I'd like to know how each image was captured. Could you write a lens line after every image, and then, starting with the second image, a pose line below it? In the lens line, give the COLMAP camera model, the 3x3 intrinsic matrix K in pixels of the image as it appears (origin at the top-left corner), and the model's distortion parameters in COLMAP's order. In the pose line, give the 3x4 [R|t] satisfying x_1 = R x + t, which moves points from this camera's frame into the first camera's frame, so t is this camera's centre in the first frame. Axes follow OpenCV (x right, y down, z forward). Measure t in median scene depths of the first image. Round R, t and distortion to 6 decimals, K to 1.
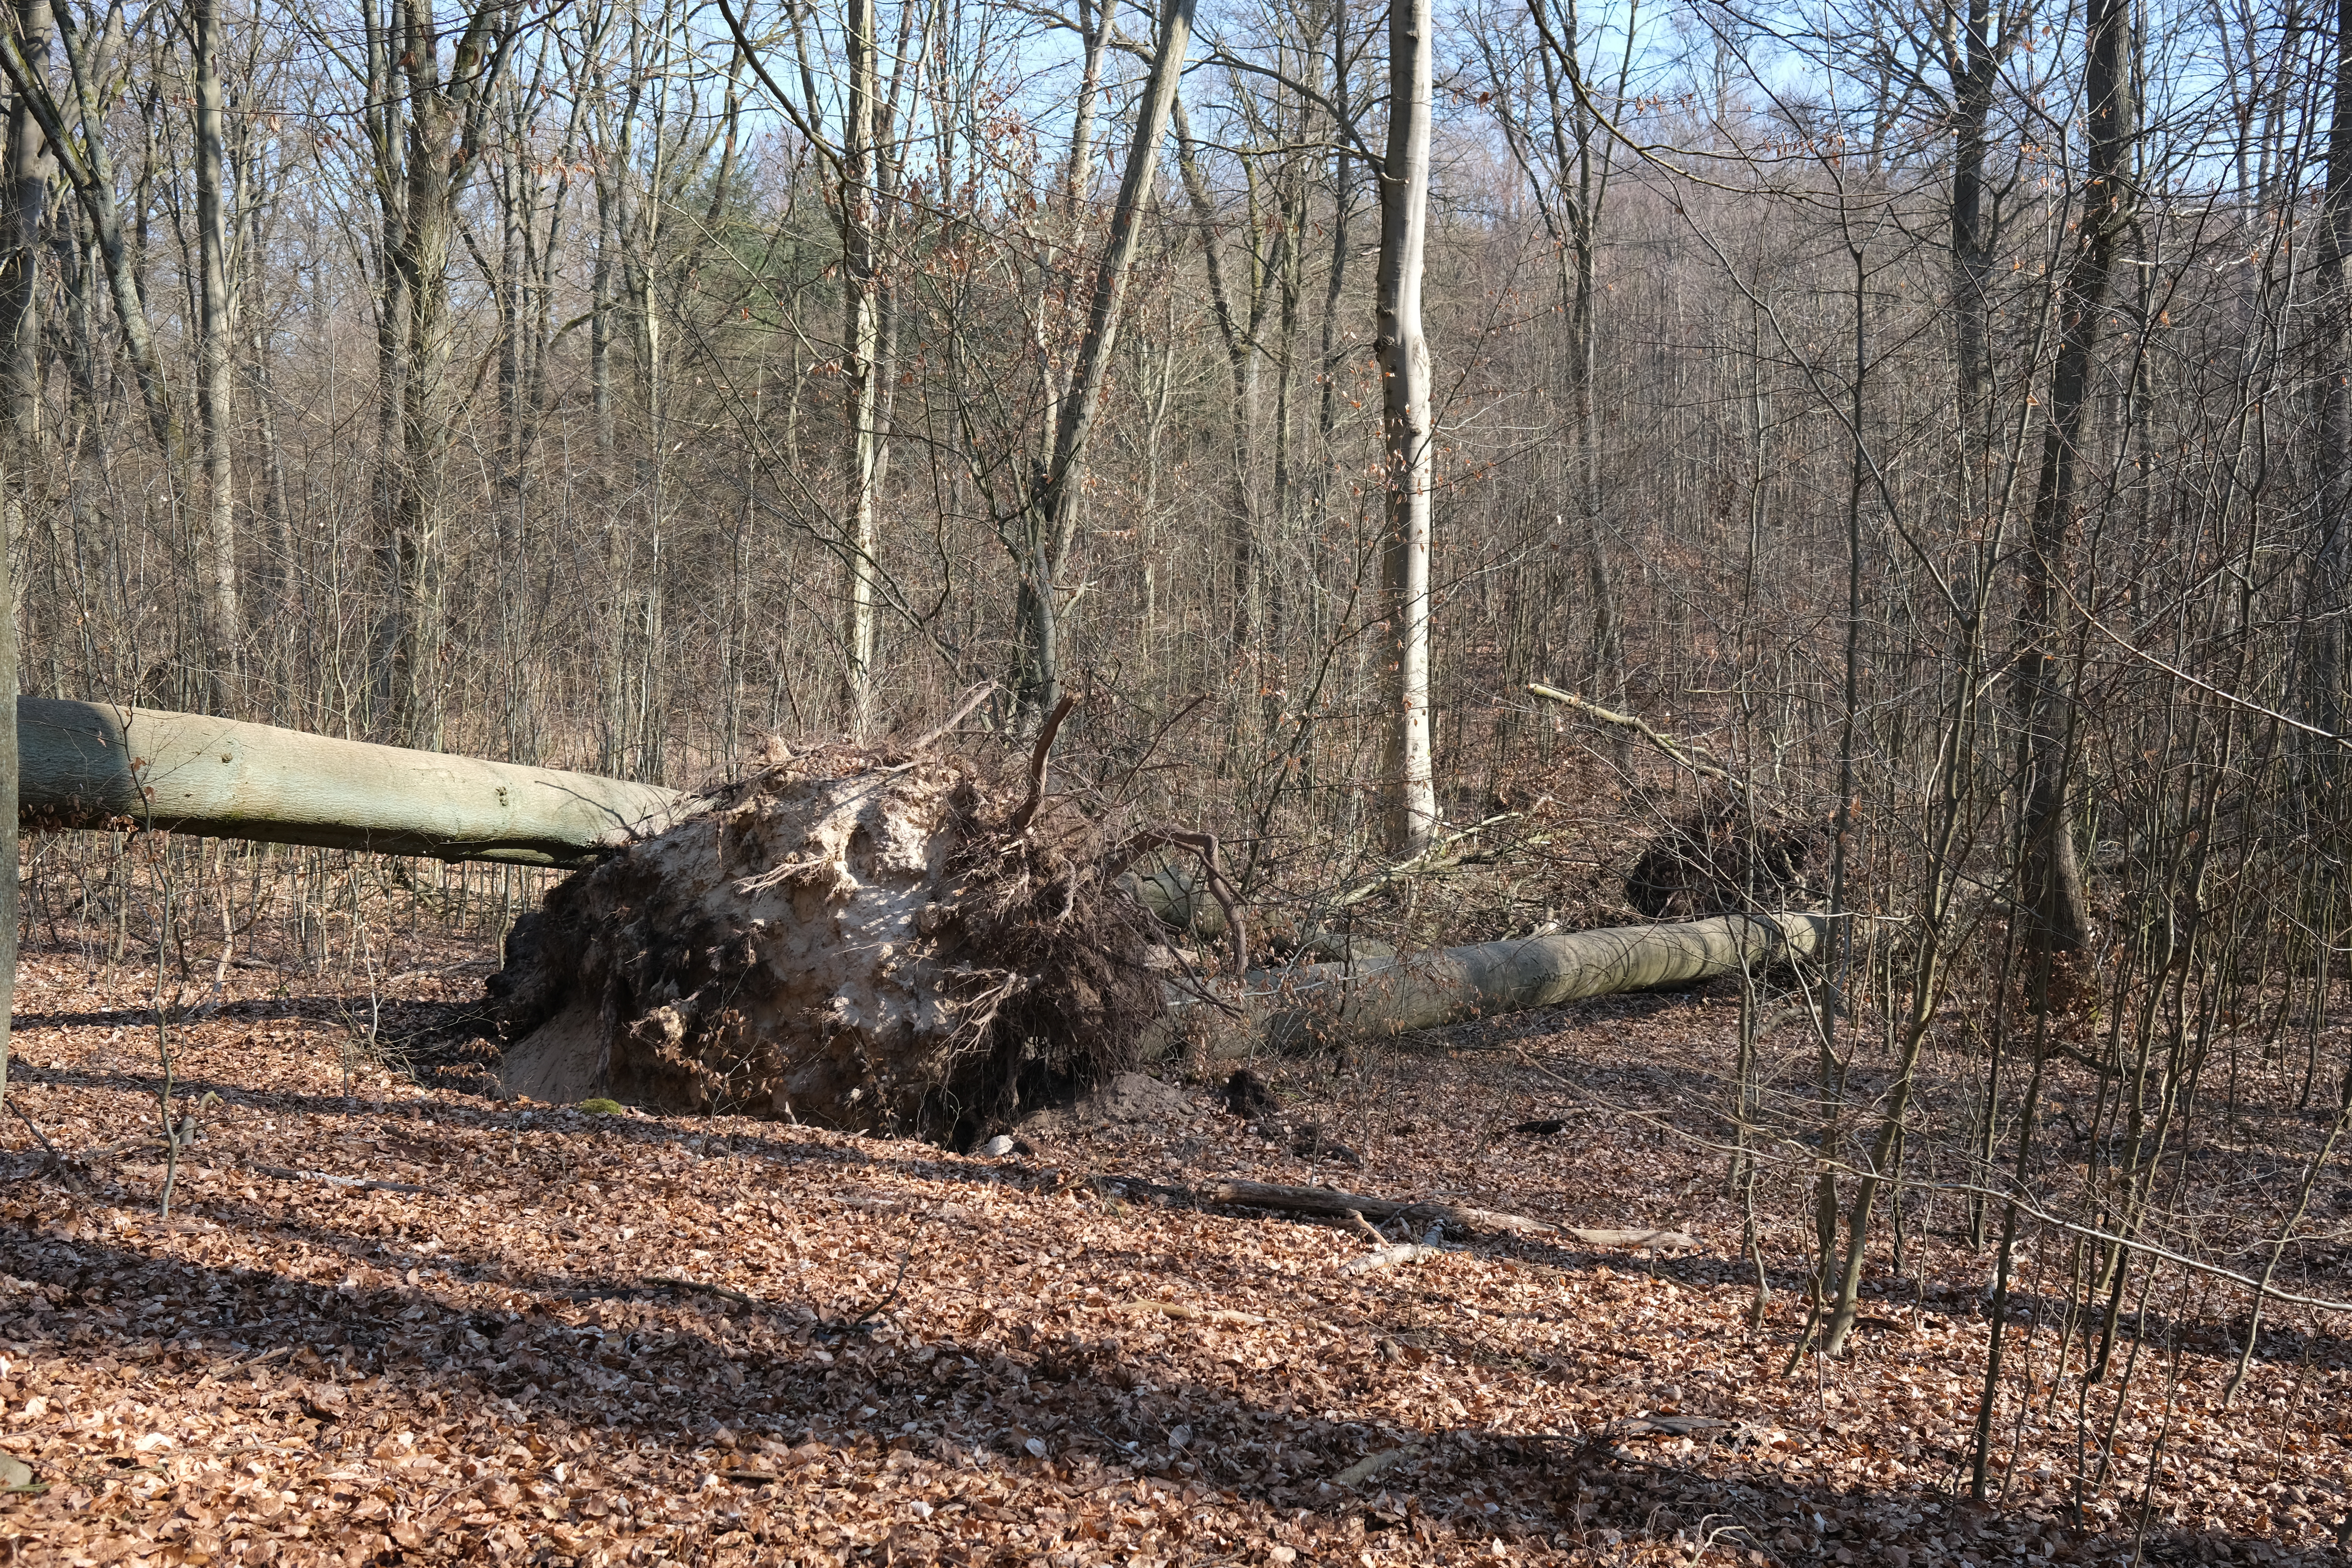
lens RADIAL K [[2346.9, 0, 1168.2], [0, 2346.9, 811.8], [0, 0, 1]] dist [-0.076561, 0.158730]
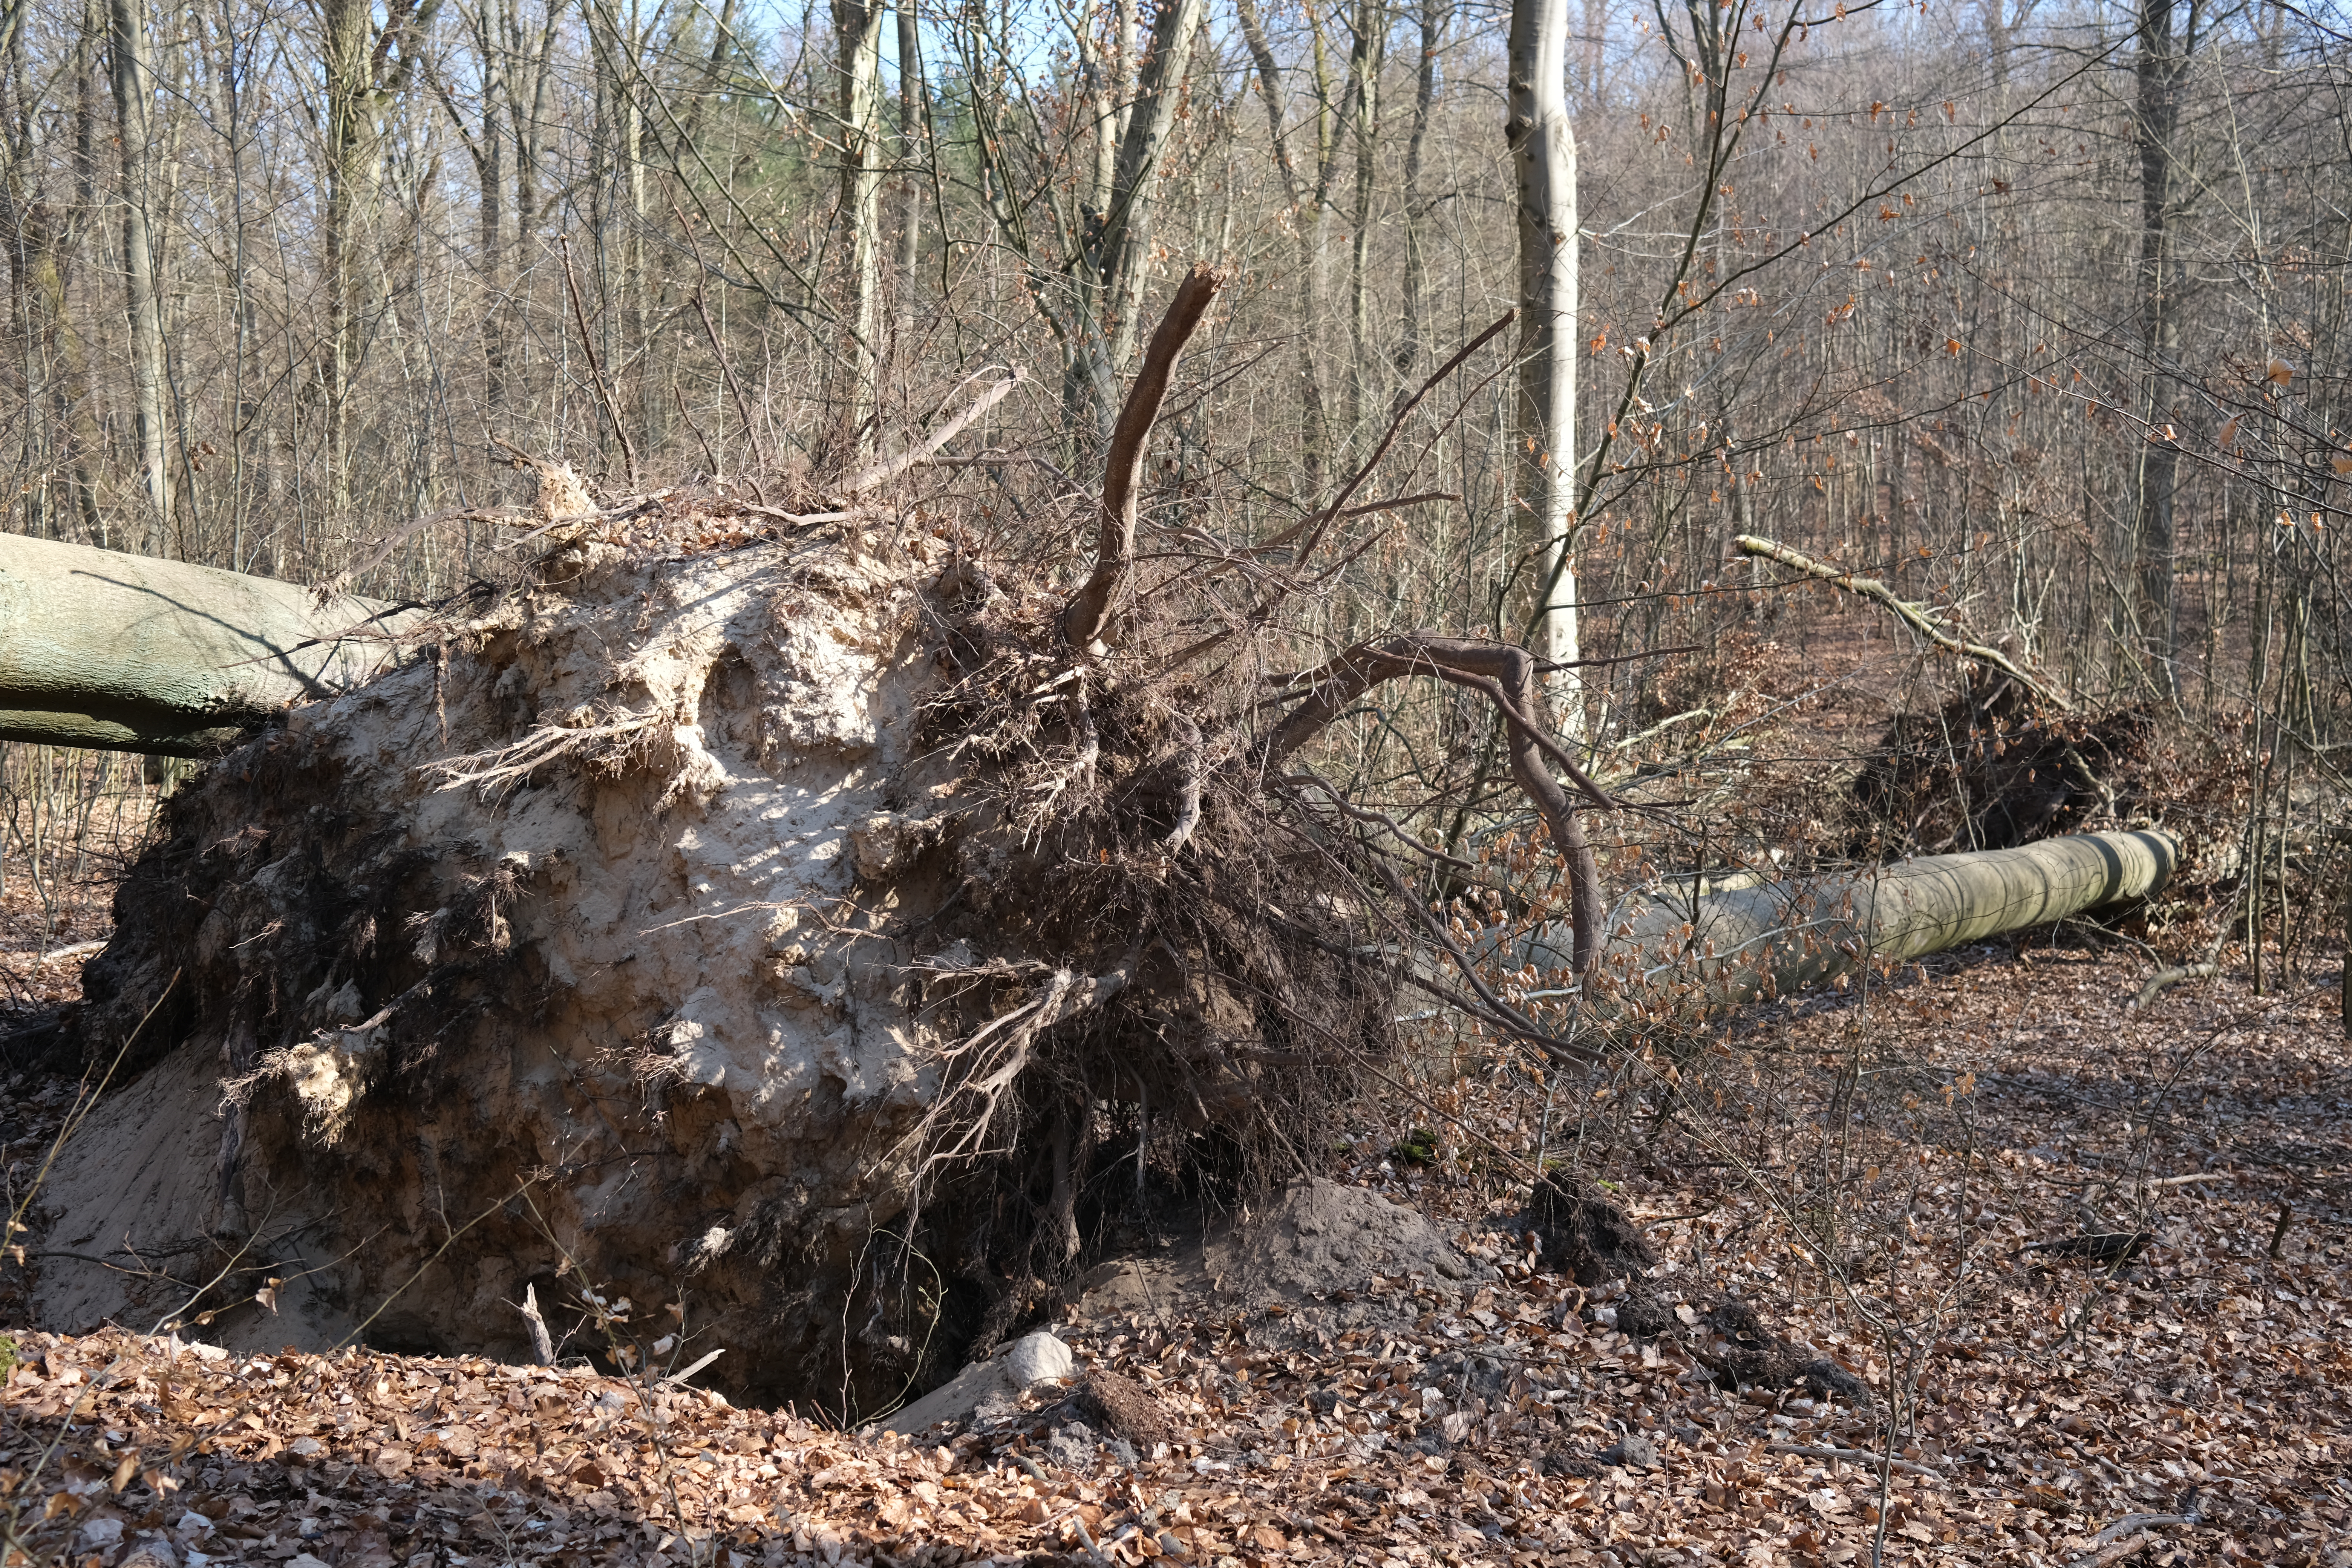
lens RADIAL K [[2346.9, 0, 1168.2], [0, 2346.9, 811.8], [0, 0, 1]] dist [-0.076561, 0.158730]
pose [[0.999779, -0.008065, -0.019414, -0.037358], [0.008609, 0.999568, 0.028089, 0.026761], [0.019179, -0.028249, 0.999417, 0.553993]]
